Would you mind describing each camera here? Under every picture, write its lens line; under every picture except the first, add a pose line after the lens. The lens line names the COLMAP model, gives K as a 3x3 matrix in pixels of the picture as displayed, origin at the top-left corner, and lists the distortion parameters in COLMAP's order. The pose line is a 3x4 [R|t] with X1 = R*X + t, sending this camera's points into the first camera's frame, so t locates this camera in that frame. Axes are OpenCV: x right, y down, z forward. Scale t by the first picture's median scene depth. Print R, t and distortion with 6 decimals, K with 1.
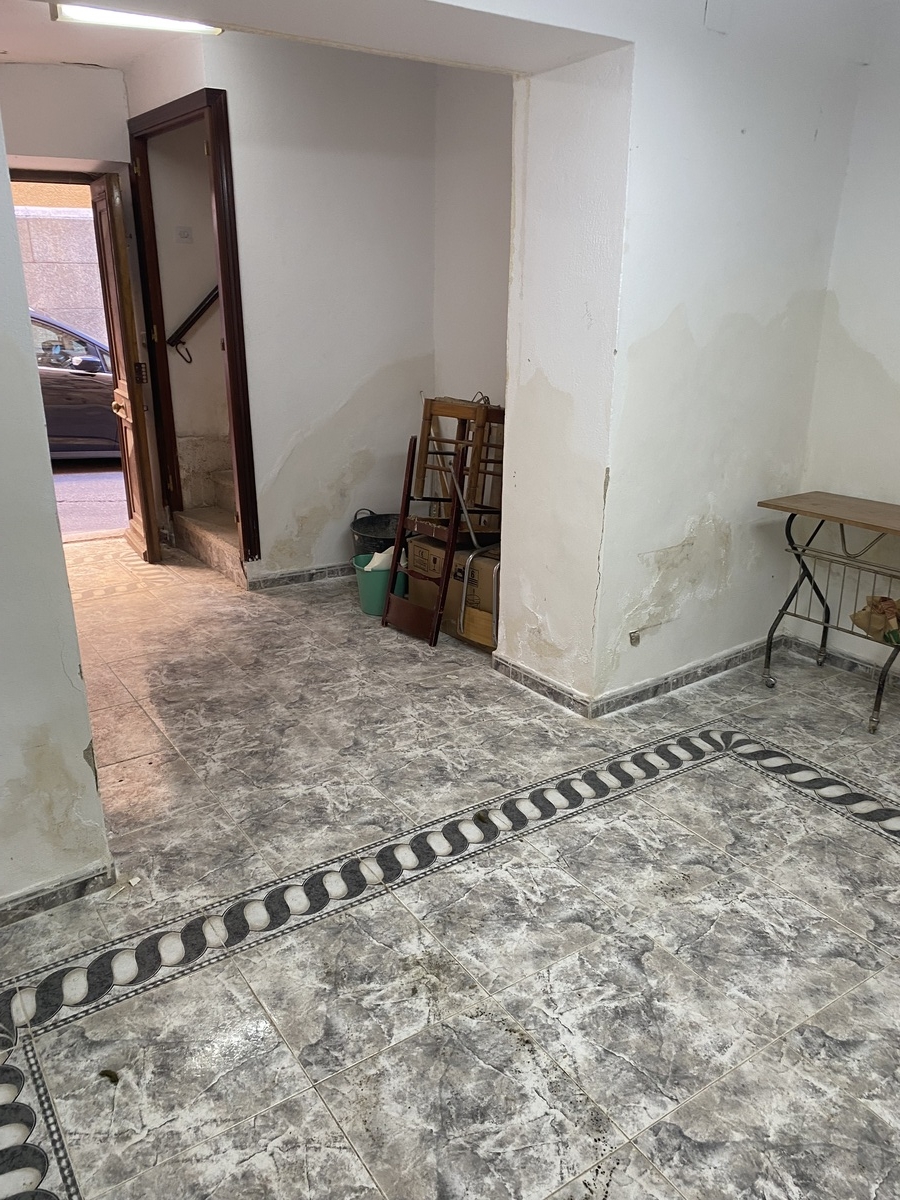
lens RADIAL K [[903.1, 0, 449.7], [0, 903.1, 600.4], [0, 0, 1]] dist [0.013428, -0.026556]
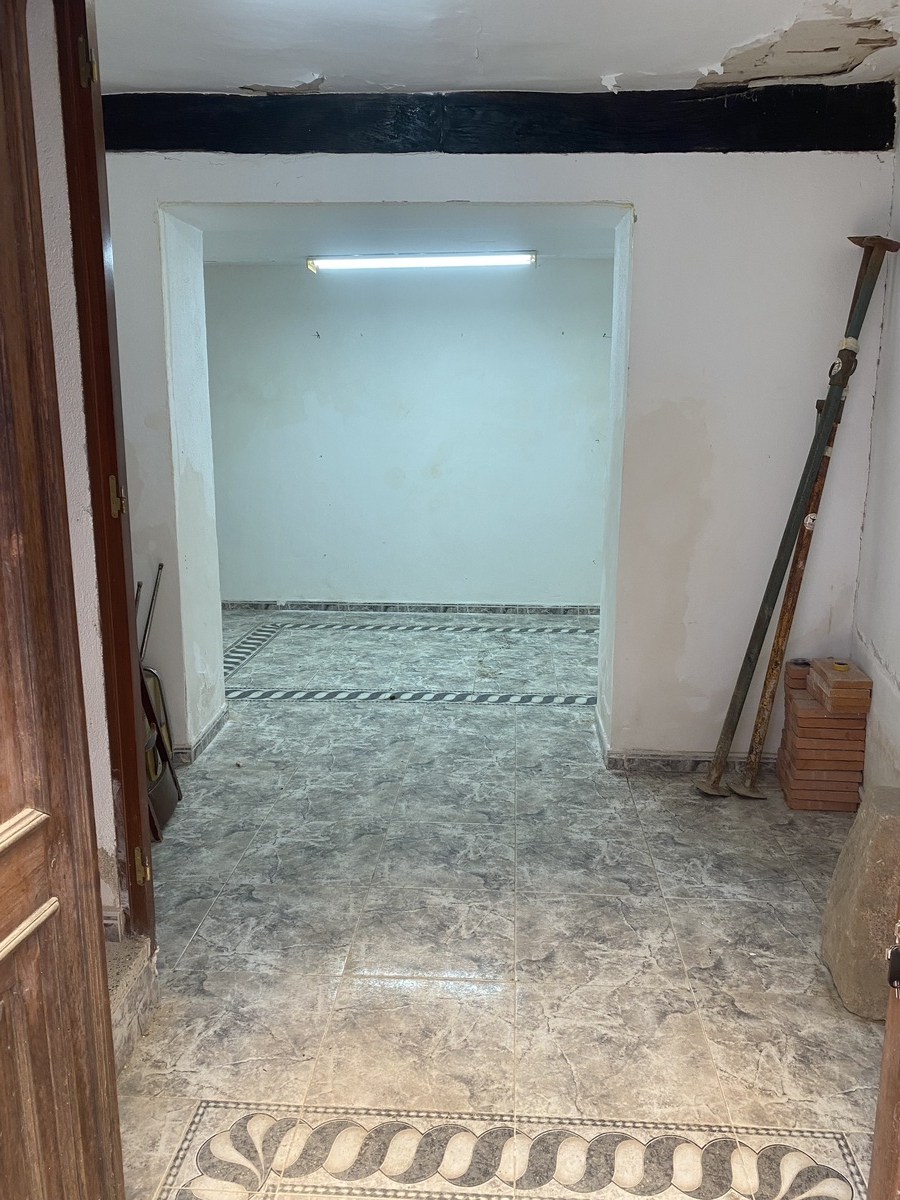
lens RADIAL K [[903.1, 0, 450.6], [0, 903.1, 599.1], [0, 0, 1]] dist [0.013428, -0.026556]
pose [[-0.784945, -0.138915, 0.603792, -0.968100], [0.193015, 0.871214, 0.451366, -0.613700], [-0.588733, 0.470838, -0.657042, 1.813717]]
